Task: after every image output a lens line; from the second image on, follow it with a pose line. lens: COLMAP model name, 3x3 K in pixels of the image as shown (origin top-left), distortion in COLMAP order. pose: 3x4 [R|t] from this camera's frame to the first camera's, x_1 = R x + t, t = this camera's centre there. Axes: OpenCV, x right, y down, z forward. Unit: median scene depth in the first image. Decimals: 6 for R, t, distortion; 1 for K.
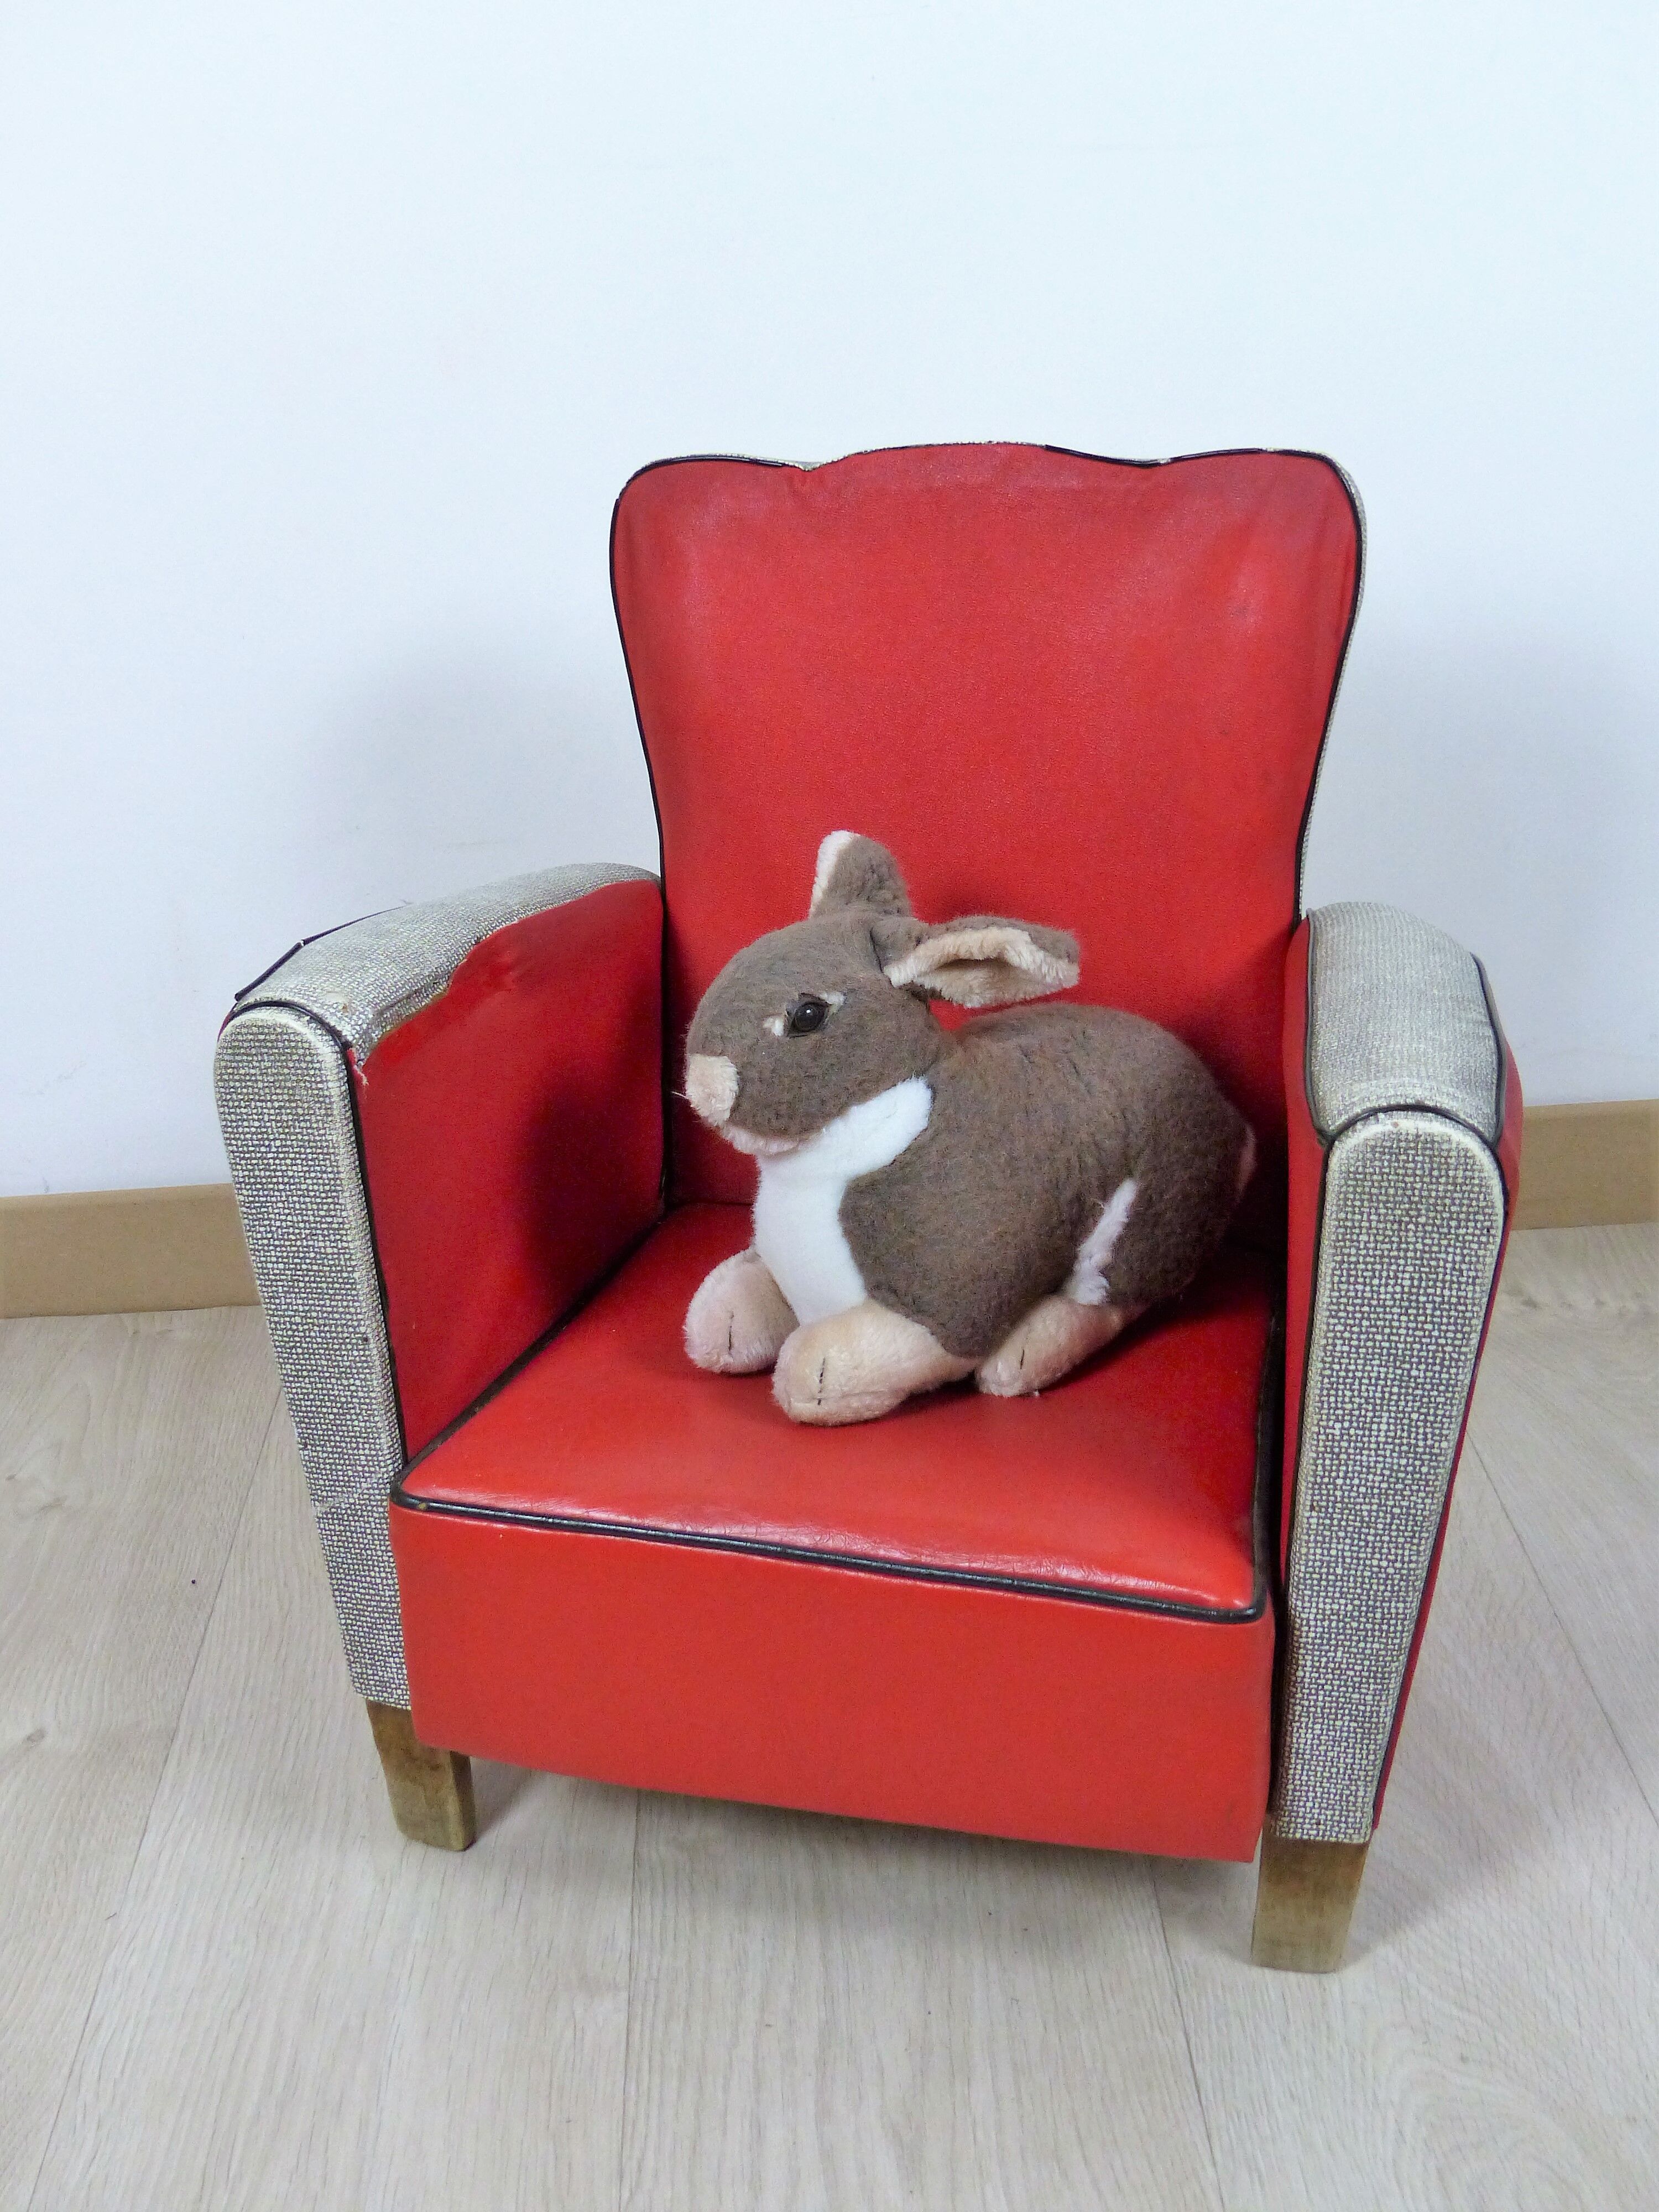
lens RADIAL K [[2503.9, 0, 829.5], [0, 2503.9, 1106.0], [0, 0, 1]] dist [-0.026955, -0.004124]
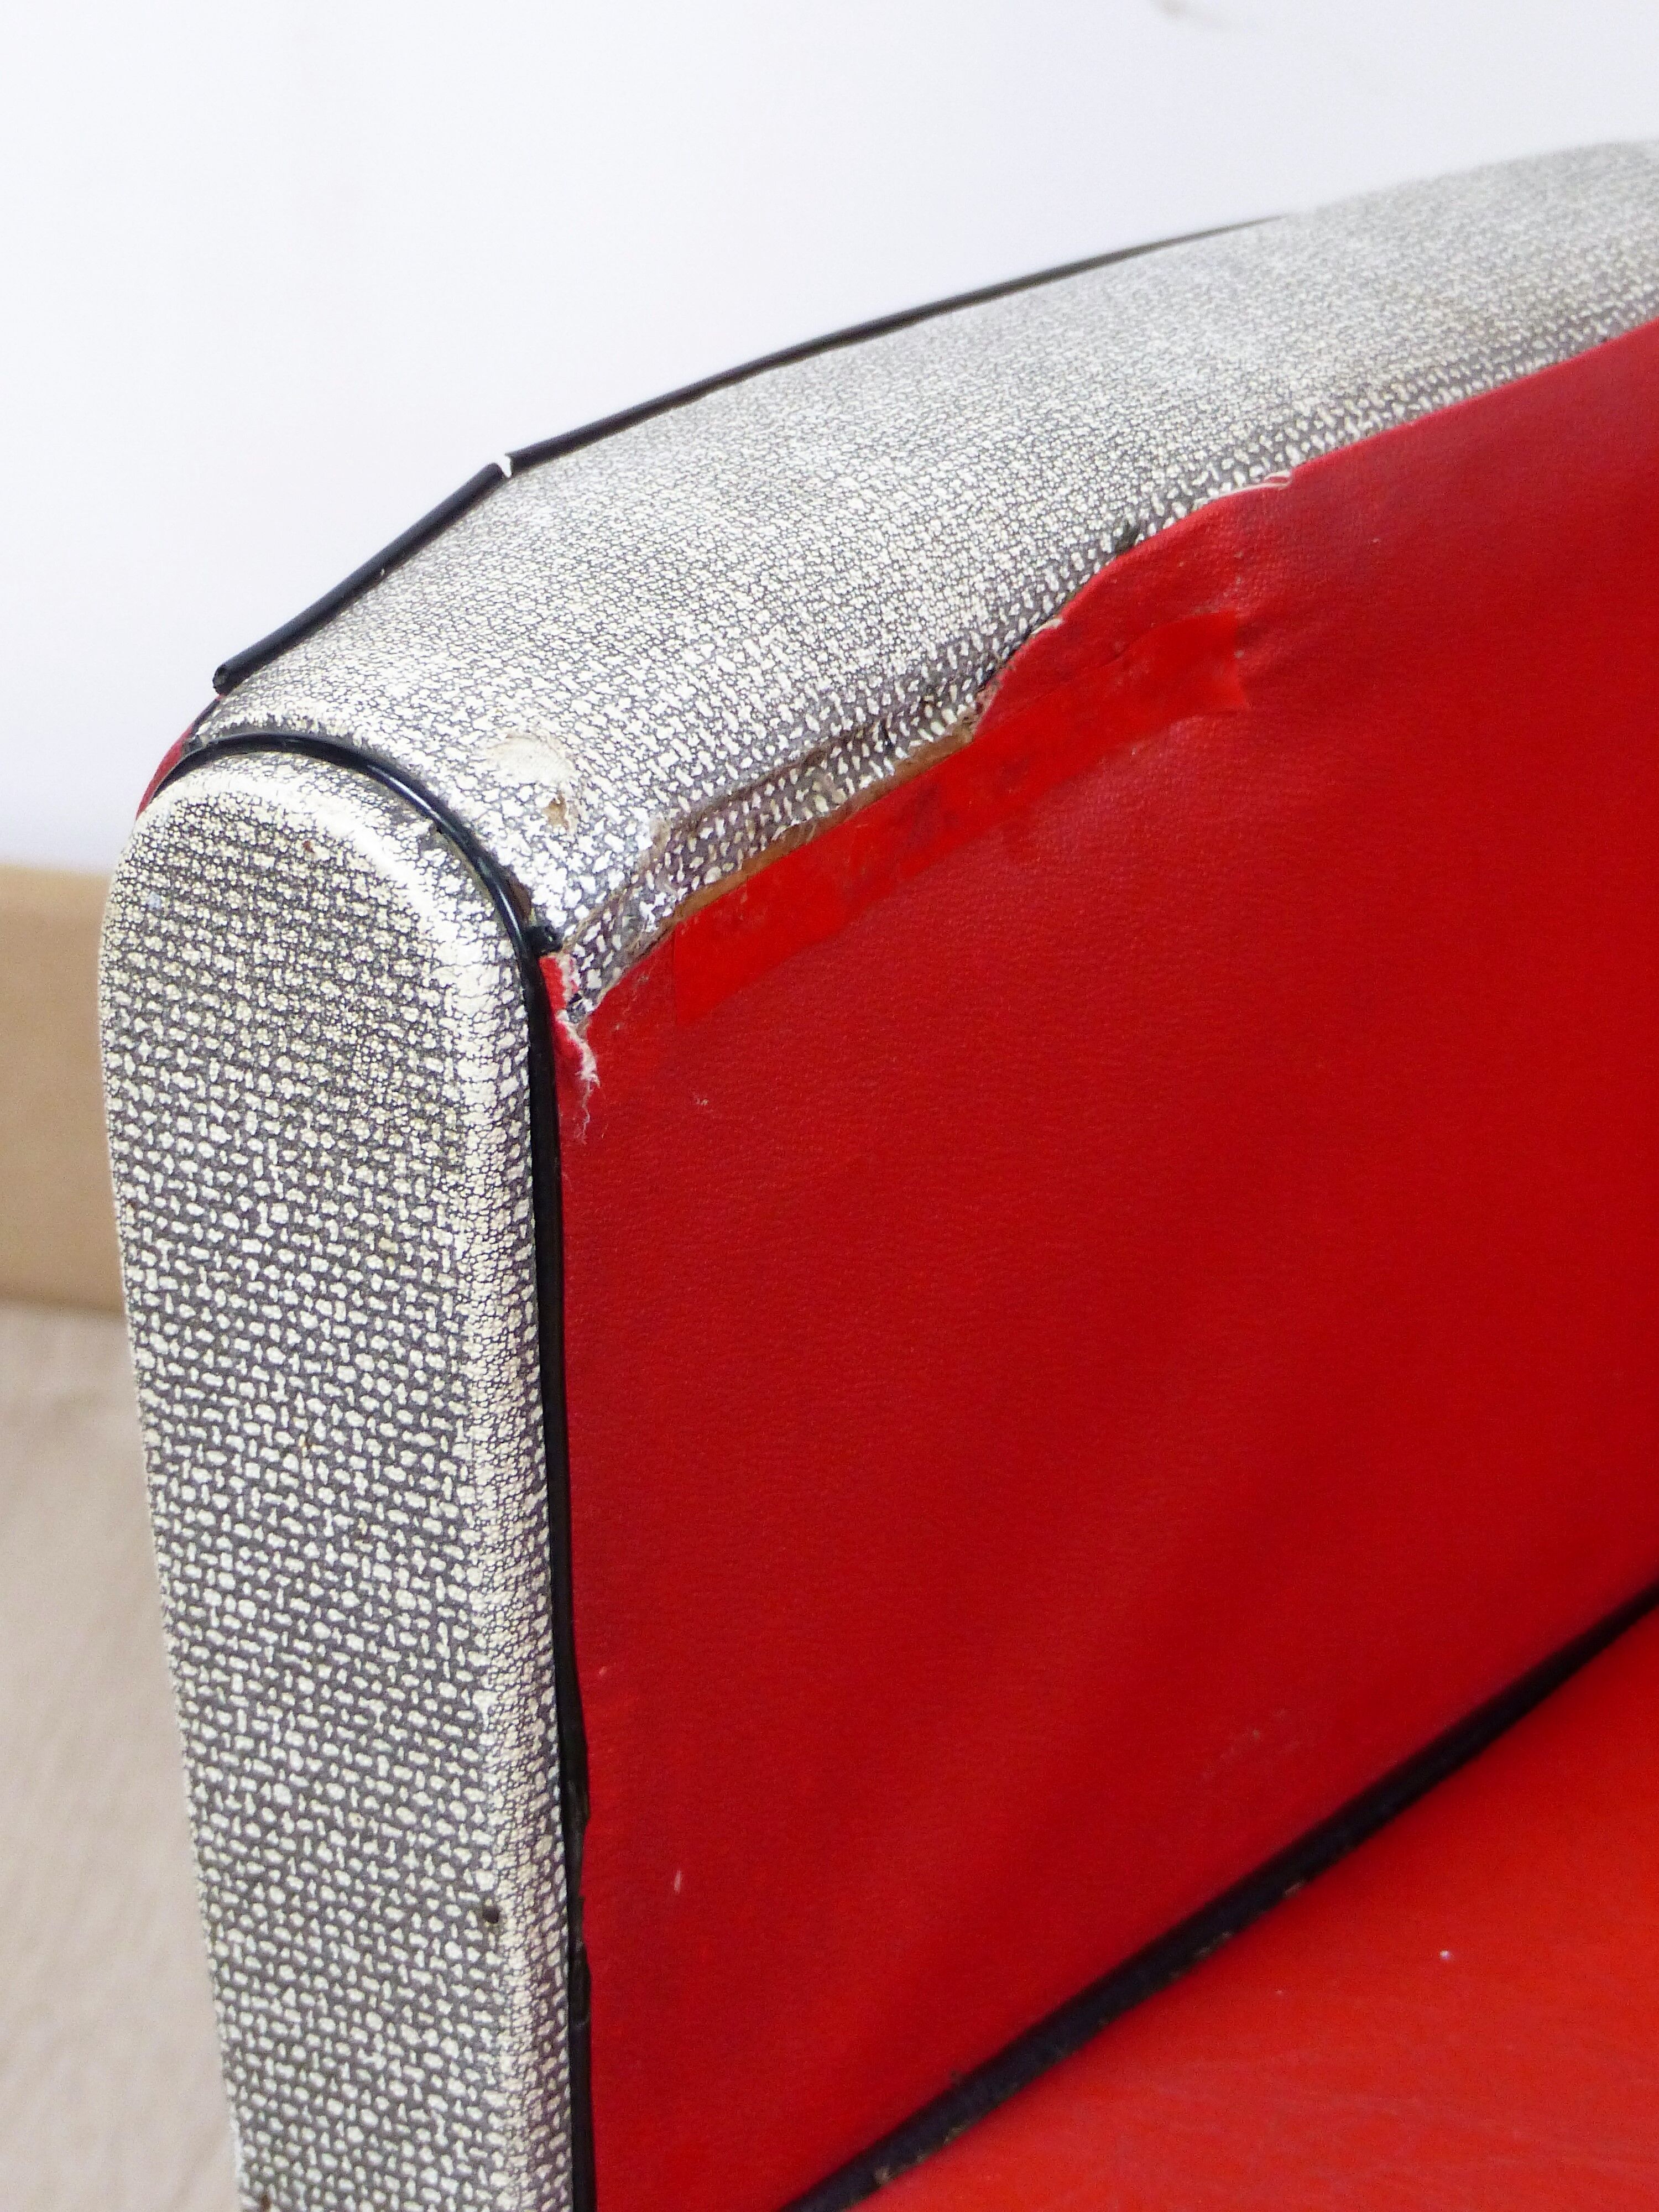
lens RADIAL K [[11434.8, 0, 829.5], [0, 11434.8, 1106.0], [0, 0, 1]] dist [-0.132259, -10.970332]
pose [[0.956548, 0.177050, -0.231667, 0.150124], [-0.148986, 0.979769, 0.133623, -0.193571], [0.250638, -0.093302, 0.963574, -0.260609]]
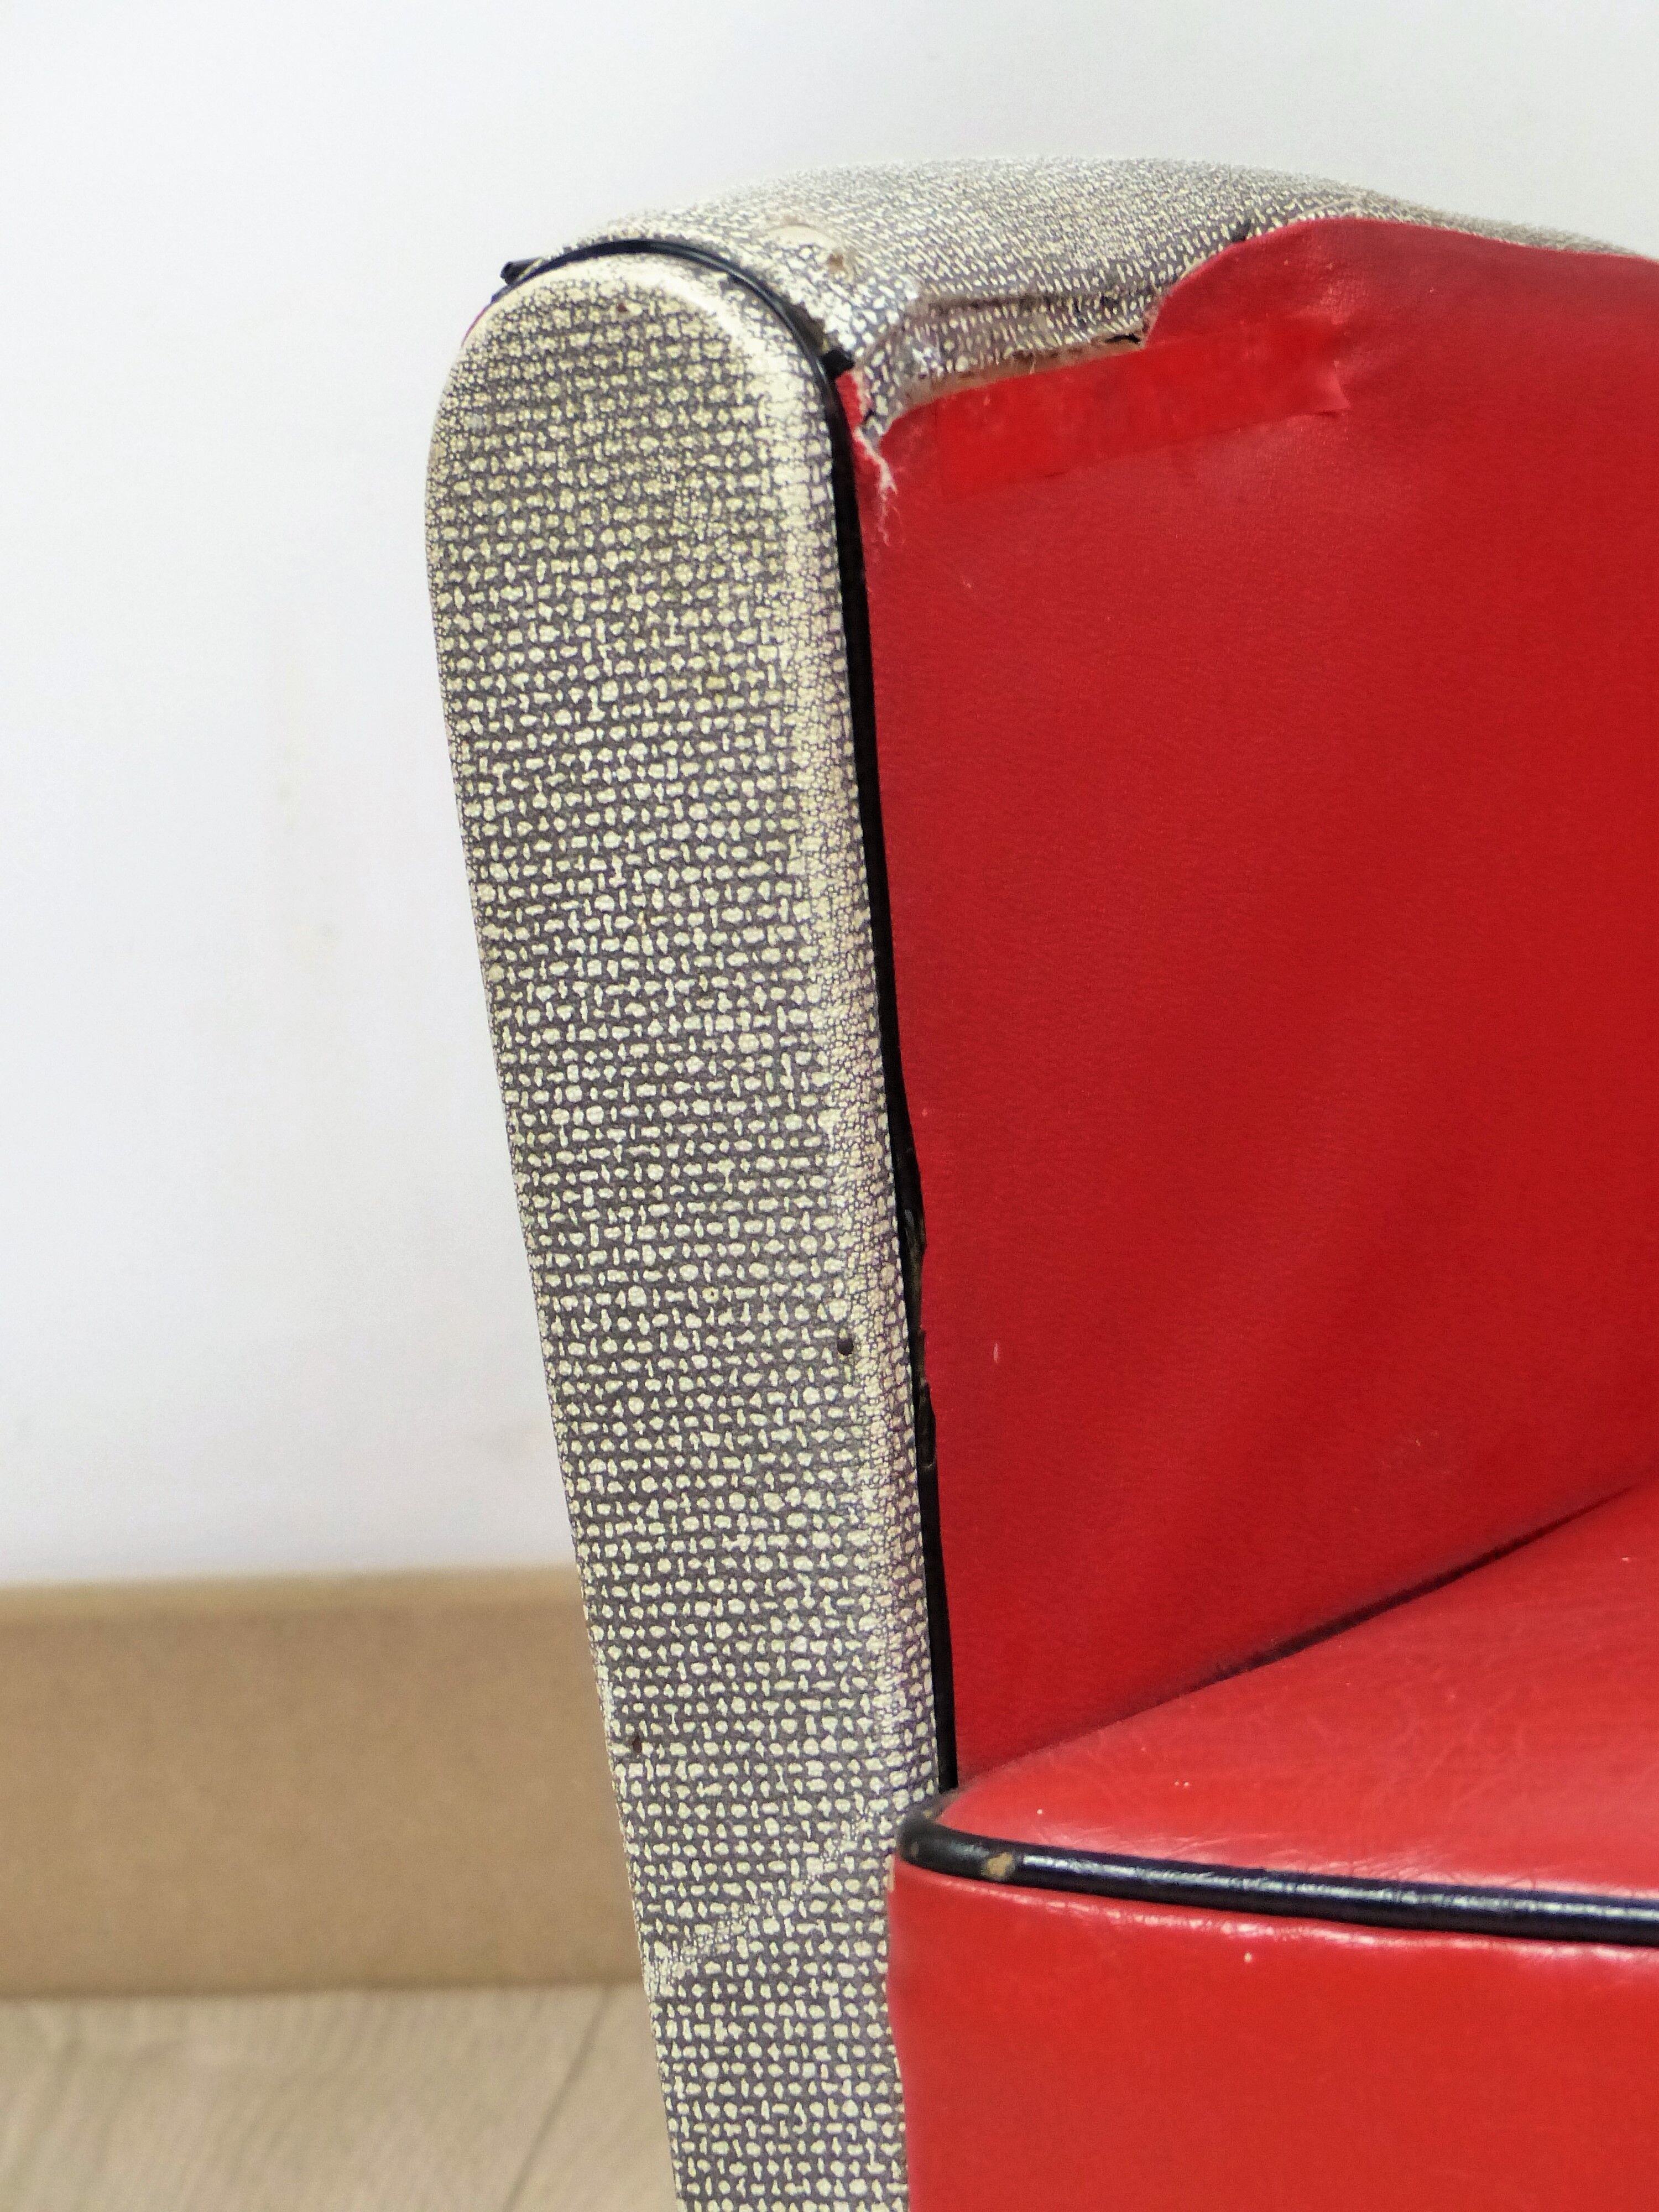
lens RADIAL K [[8404.6, 0, 829.5], [0, 8404.6, 1106.0], [0, 0, 1]] dist [-0.008280, -1.761511]
pose [[0.983710, 0.015762, -0.179071, 0.002109], [-0.049372, 0.981530, -0.184827, 0.283787], [0.172851, 0.190657, 0.966319, -0.033159]]
